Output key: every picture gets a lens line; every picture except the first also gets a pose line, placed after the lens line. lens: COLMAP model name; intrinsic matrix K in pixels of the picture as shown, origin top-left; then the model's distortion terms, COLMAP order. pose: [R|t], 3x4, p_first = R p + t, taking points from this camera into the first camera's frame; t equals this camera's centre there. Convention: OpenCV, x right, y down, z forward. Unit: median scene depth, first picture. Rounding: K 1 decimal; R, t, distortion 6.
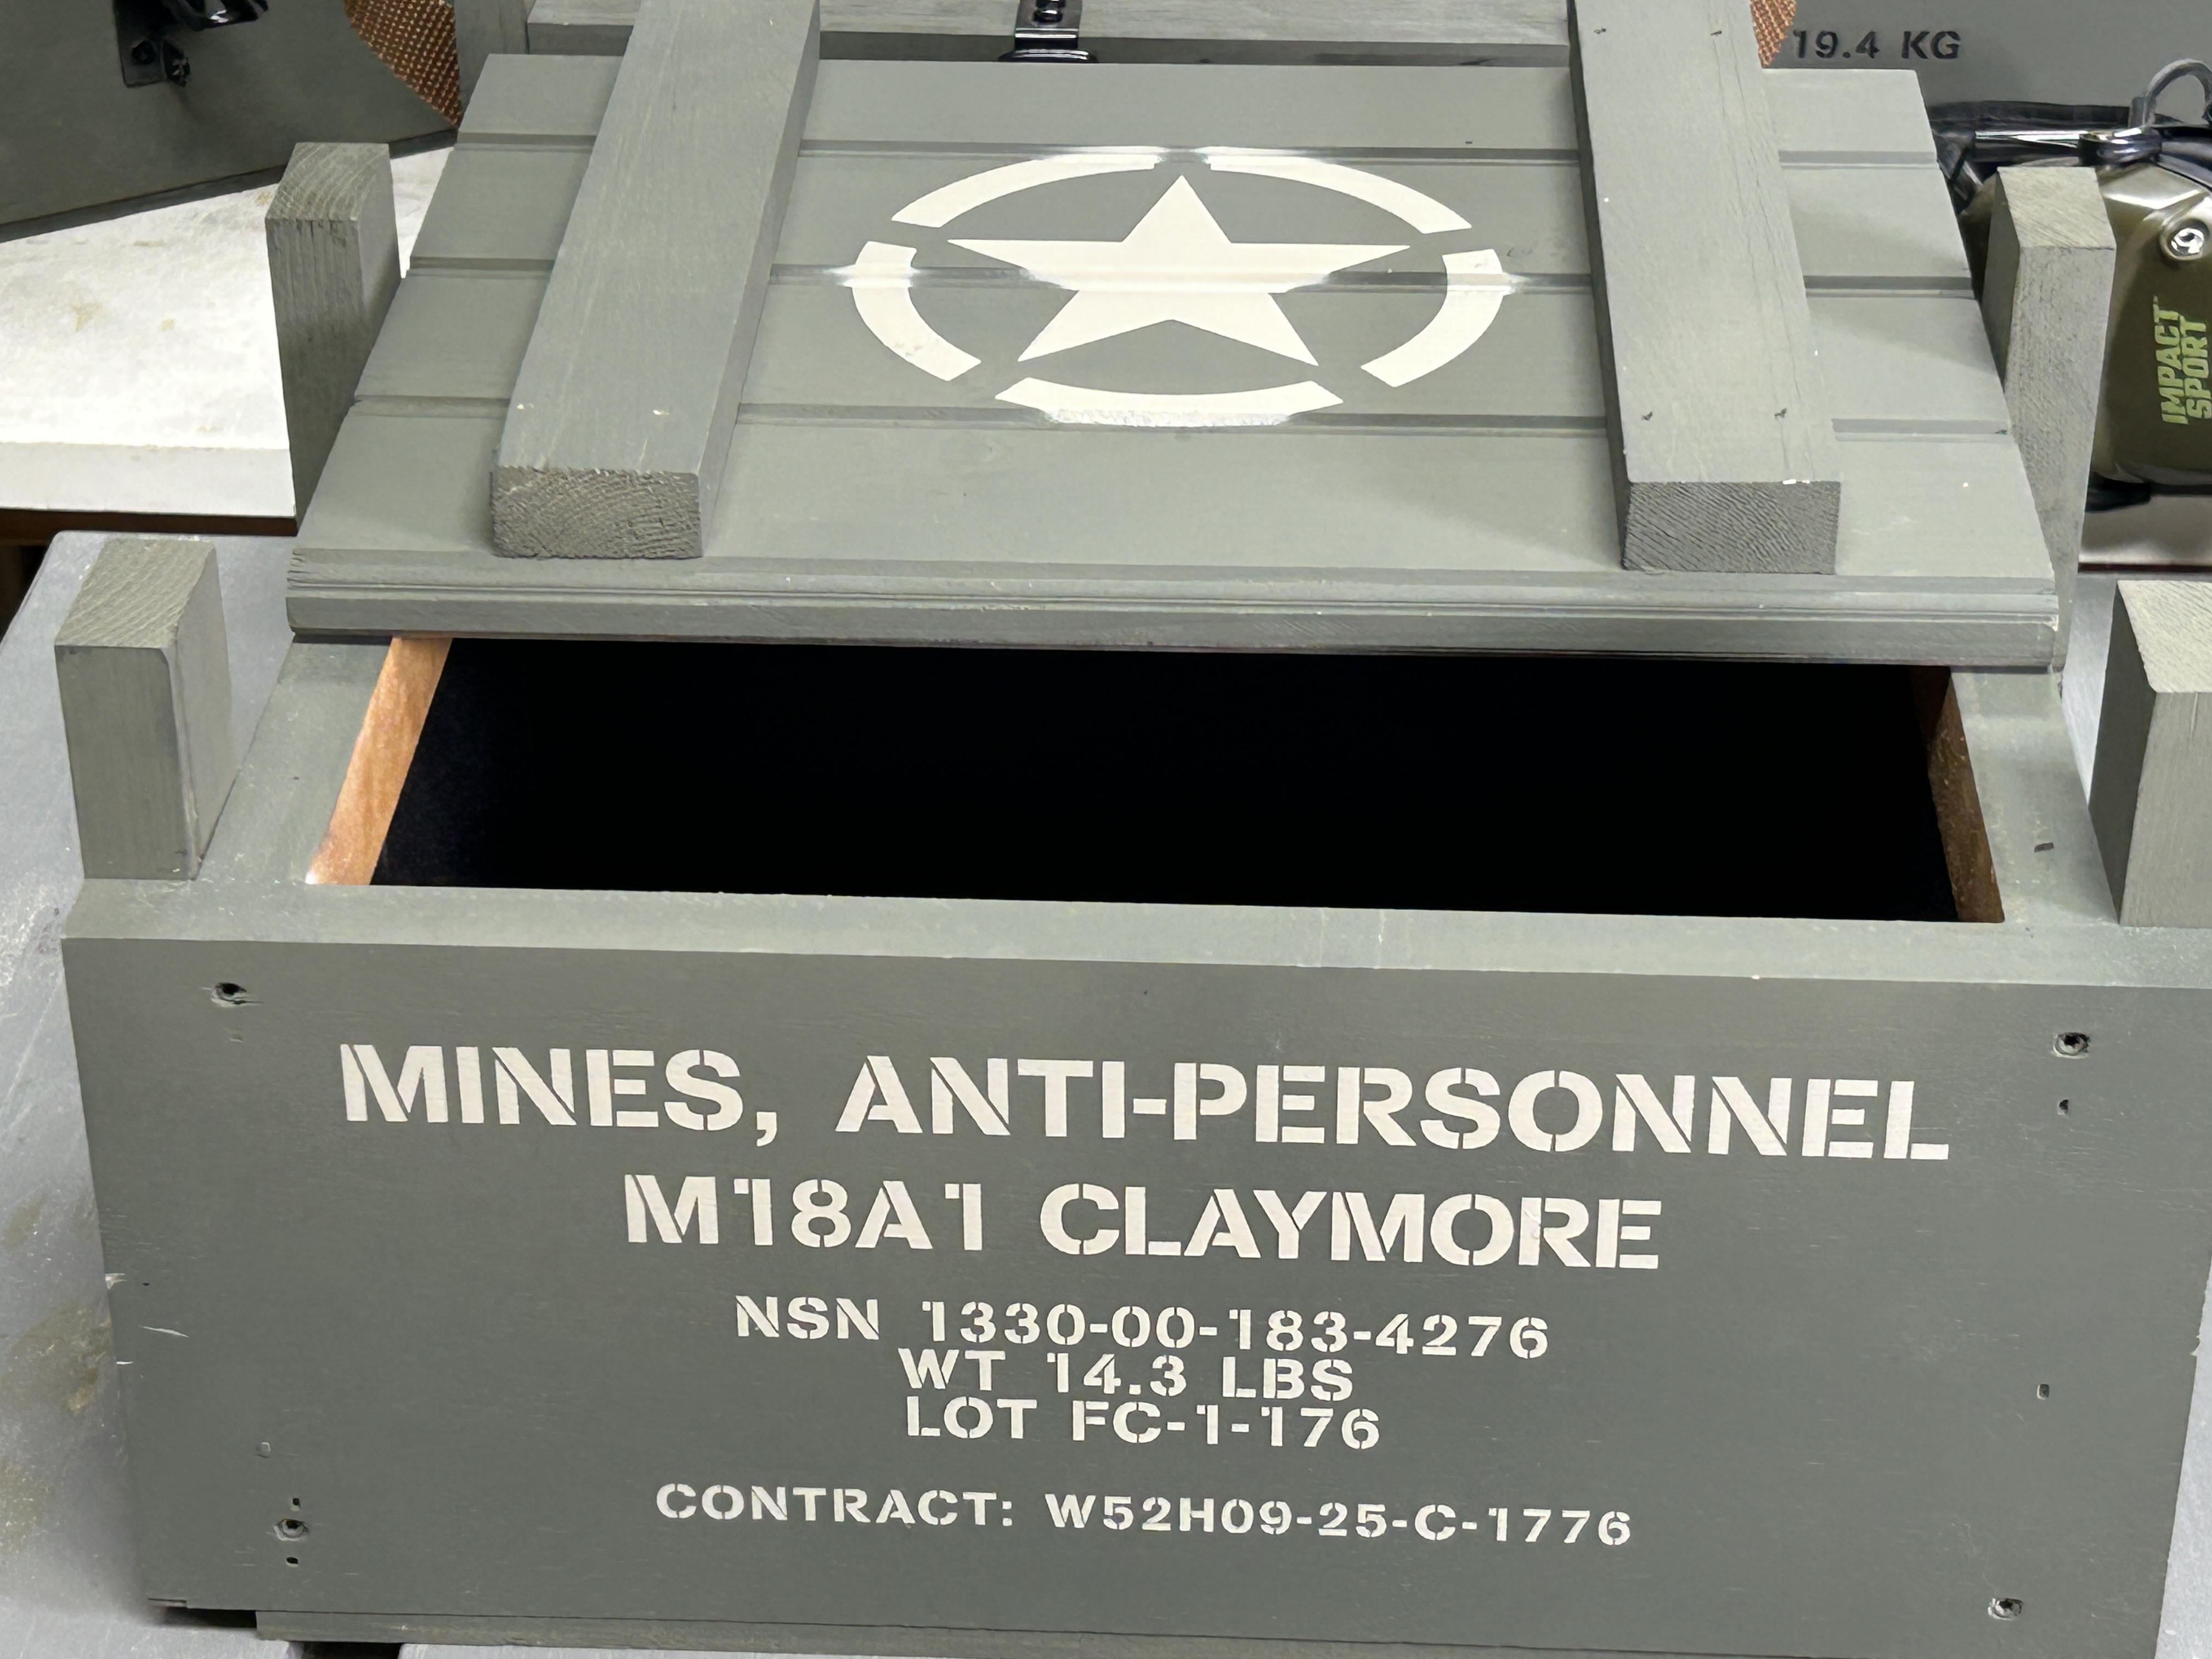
lens RADIAL K [[4681.0, 0, 1100.2], [0, 4681.0, 792.5], [0, 0, 1]] dist [0.199591, -0.908199]
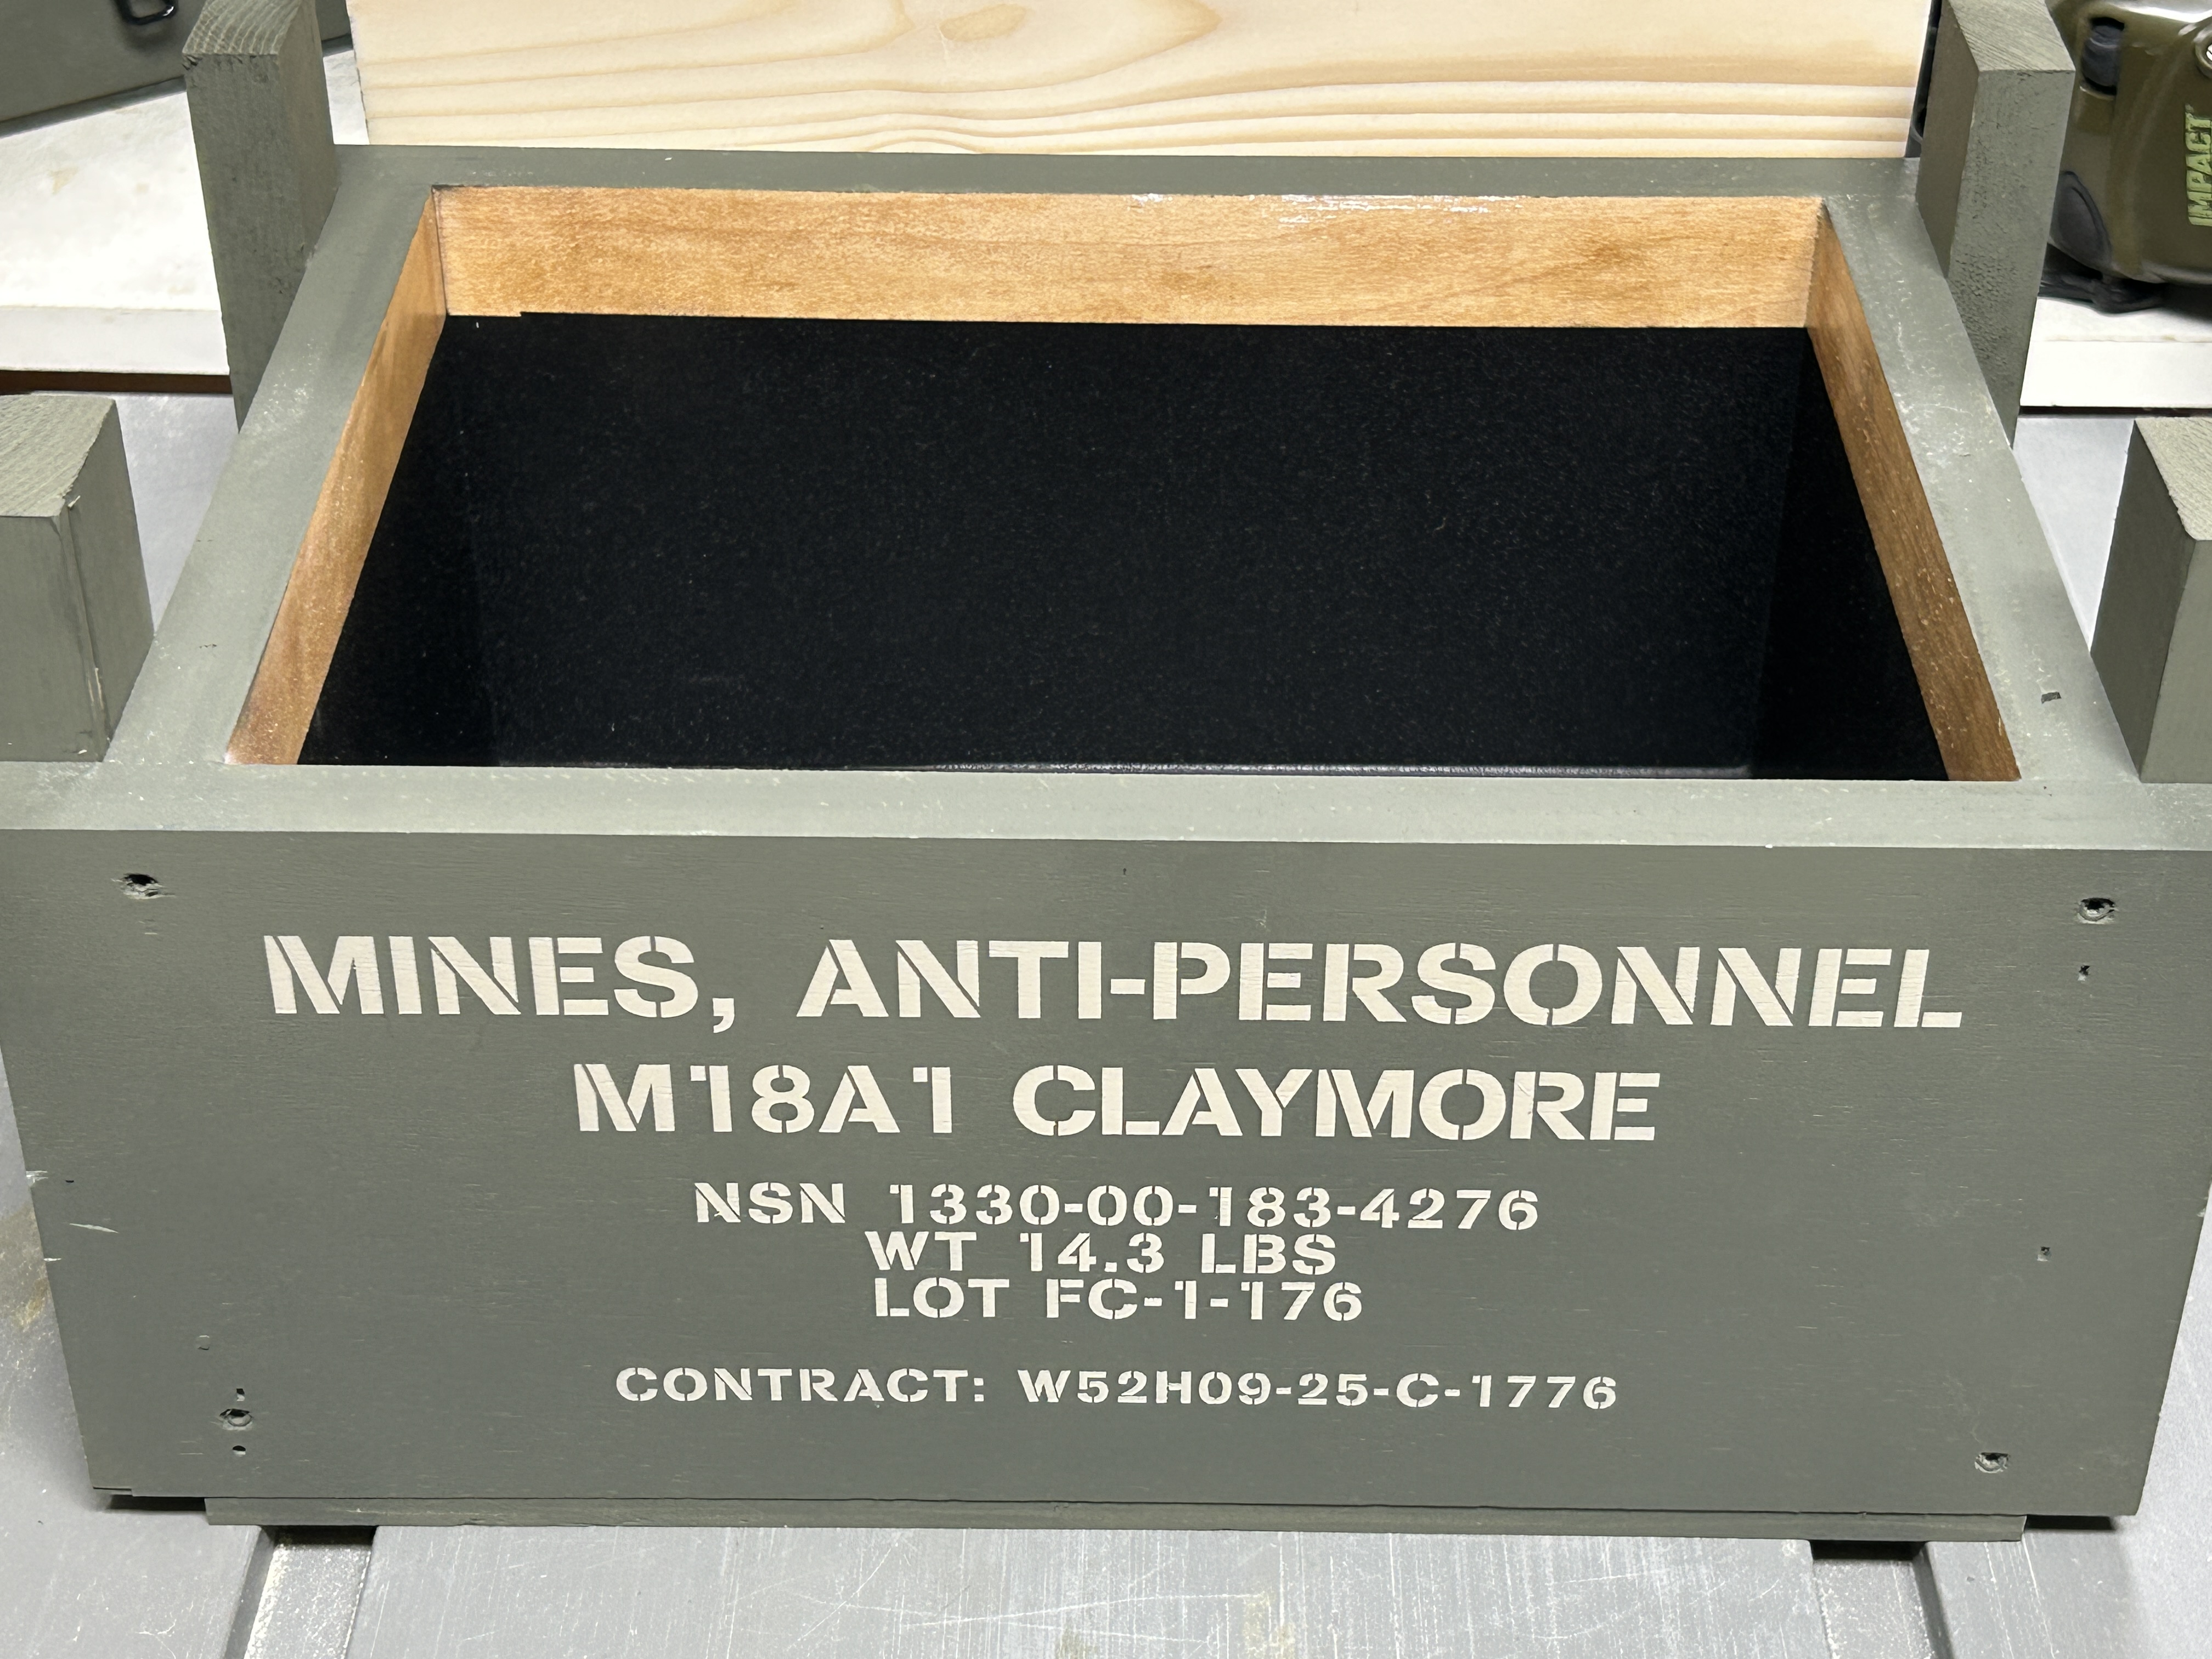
lens RADIAL K [[3667.3, 0, 1142.9], [0, 3667.3, 788.6], [0, 0, 1]] dist [0.222610, -1.063563]
pose [[0.998953, -0.015128, 0.043164, -0.017526], [0.012214, 0.997679, 0.066986, -0.022441], [-0.044078, -0.066389, 0.996820, 0.252878]]
